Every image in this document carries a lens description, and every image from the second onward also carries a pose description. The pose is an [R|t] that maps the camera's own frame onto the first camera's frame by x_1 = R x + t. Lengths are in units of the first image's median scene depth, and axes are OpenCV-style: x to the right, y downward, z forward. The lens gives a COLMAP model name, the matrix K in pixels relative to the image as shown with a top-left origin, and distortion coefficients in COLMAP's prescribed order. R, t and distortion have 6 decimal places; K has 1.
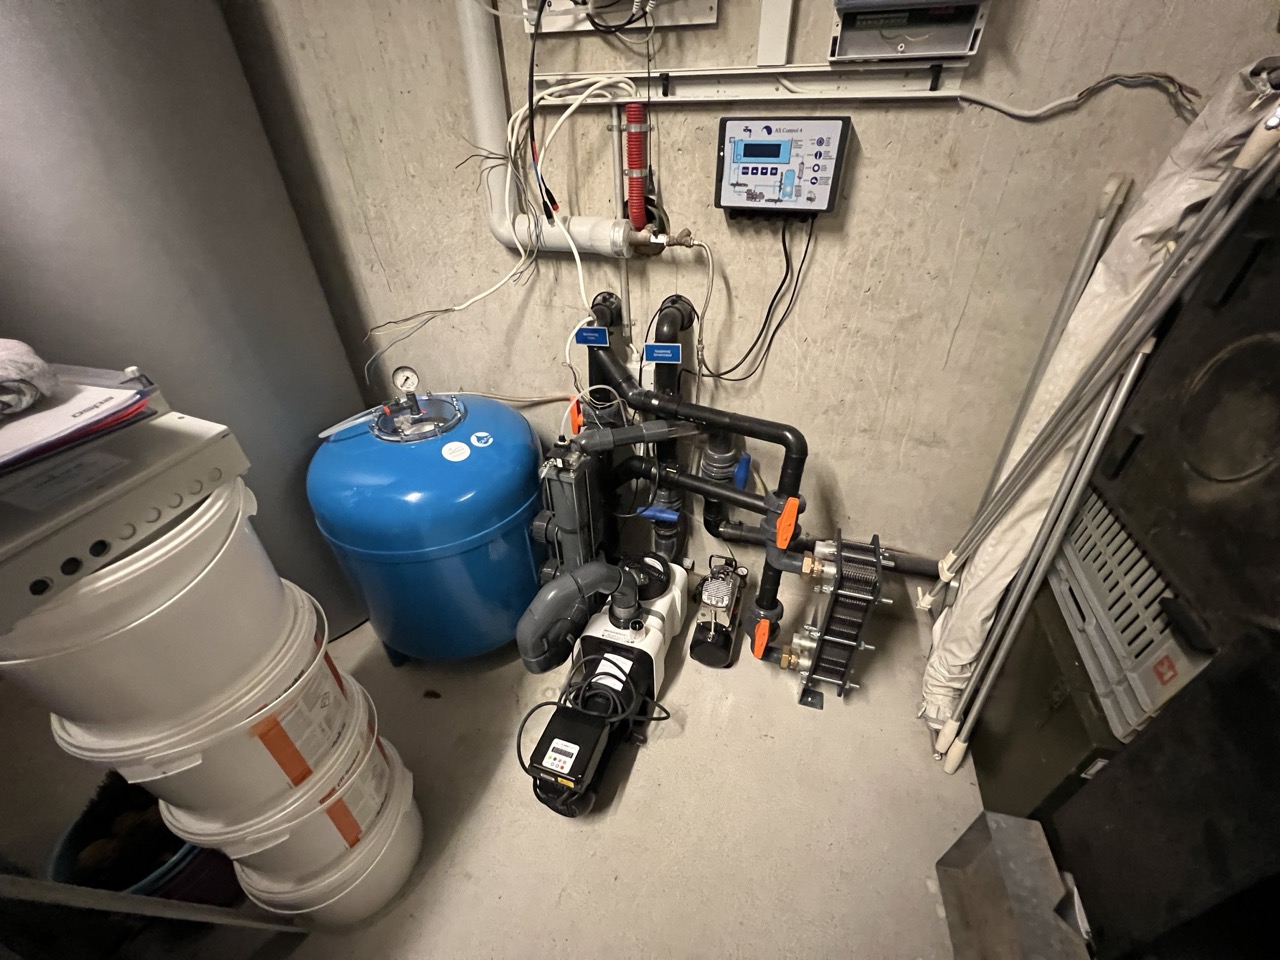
lens RADIAL K [[512.2, 0, 644.7], [0, 512.2, 482.1], [0, 0, 1]] dist [-0.002087, 0.000264]
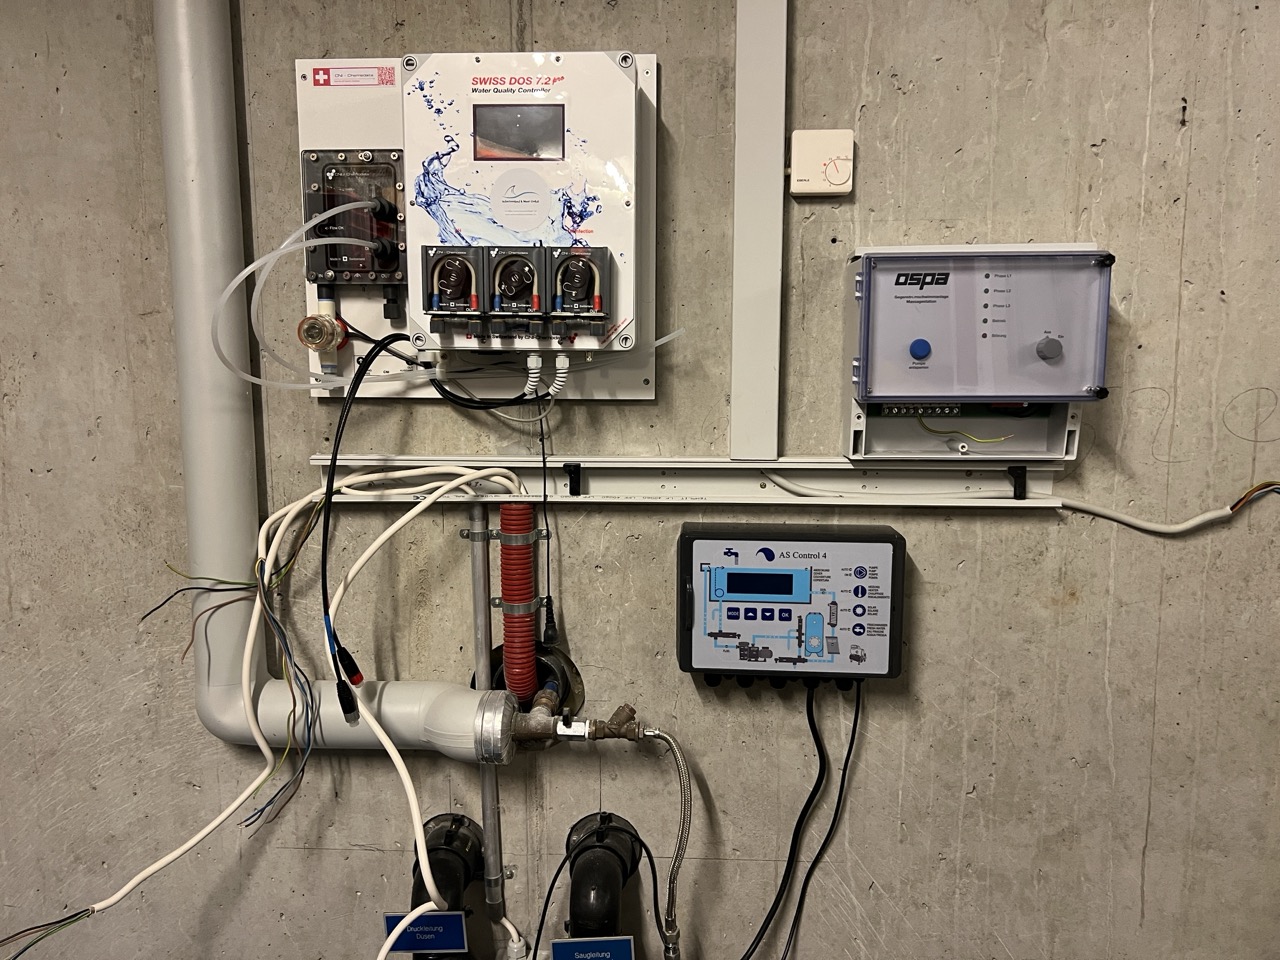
lens RADIAL K [[962.5, 0, 640.0], [0, 962.5, 480.0], [0, 0, 1]] dist [0.050155, -0.057142]
pose [[0.970110, -0.024240, 0.241452, -0.126022], [0.134727, 0.881361, -0.452827, -0.239653], [-0.201830, 0.471822, 0.858282, 0.054949]]
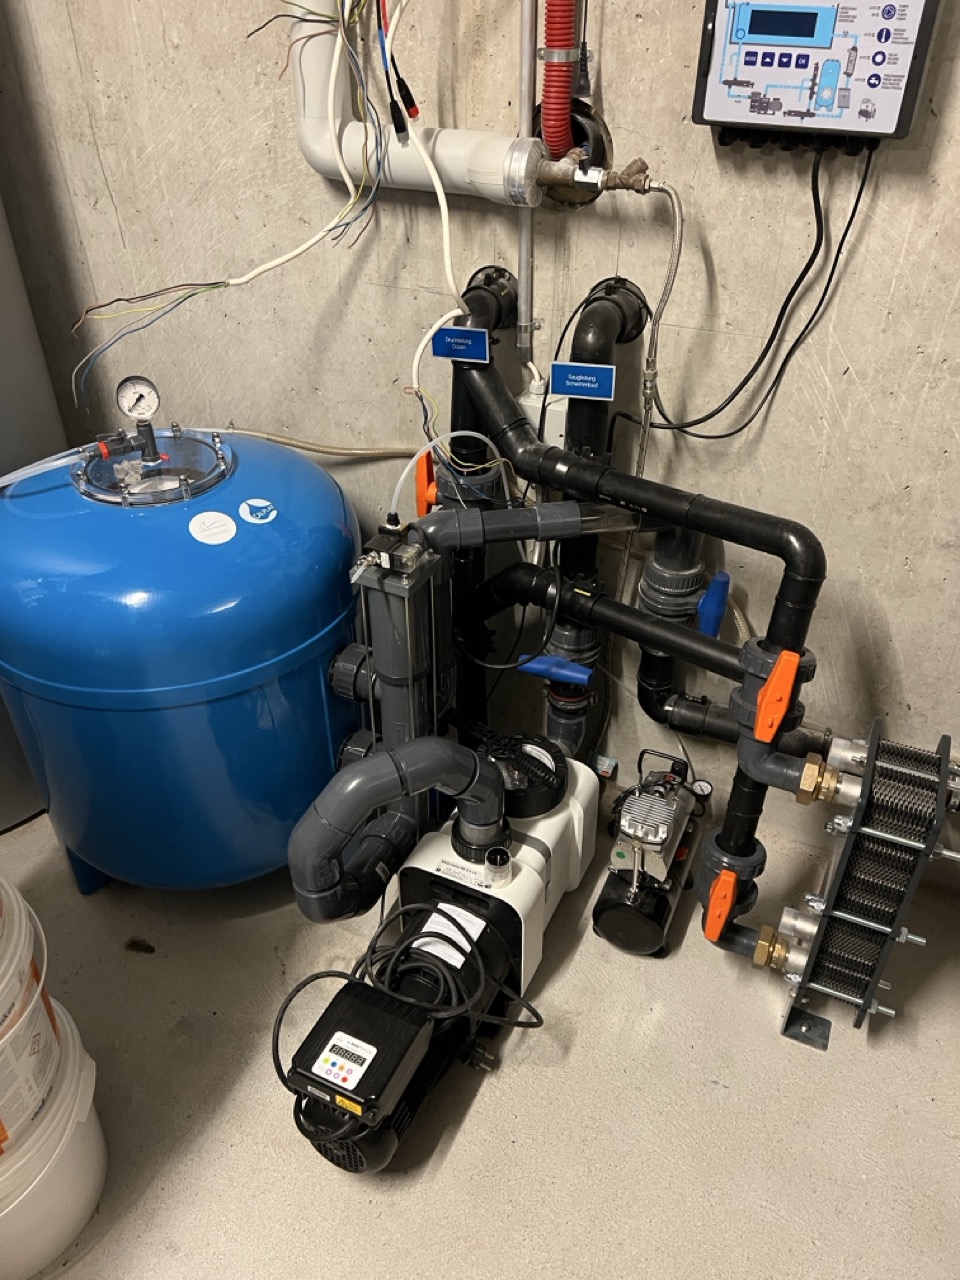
lens RADIAL K [[962.5, 0, 480.0], [0, 962.5, 640.0], [0, 0, 1]] dist [0.050155, -0.057142]
pose [[0.992952, 0.081879, -0.085685, 0.039787], [-0.081115, 0.996628, 0.012362, 0.029274], [0.086408, -0.005325, 0.996246, -0.073390]]
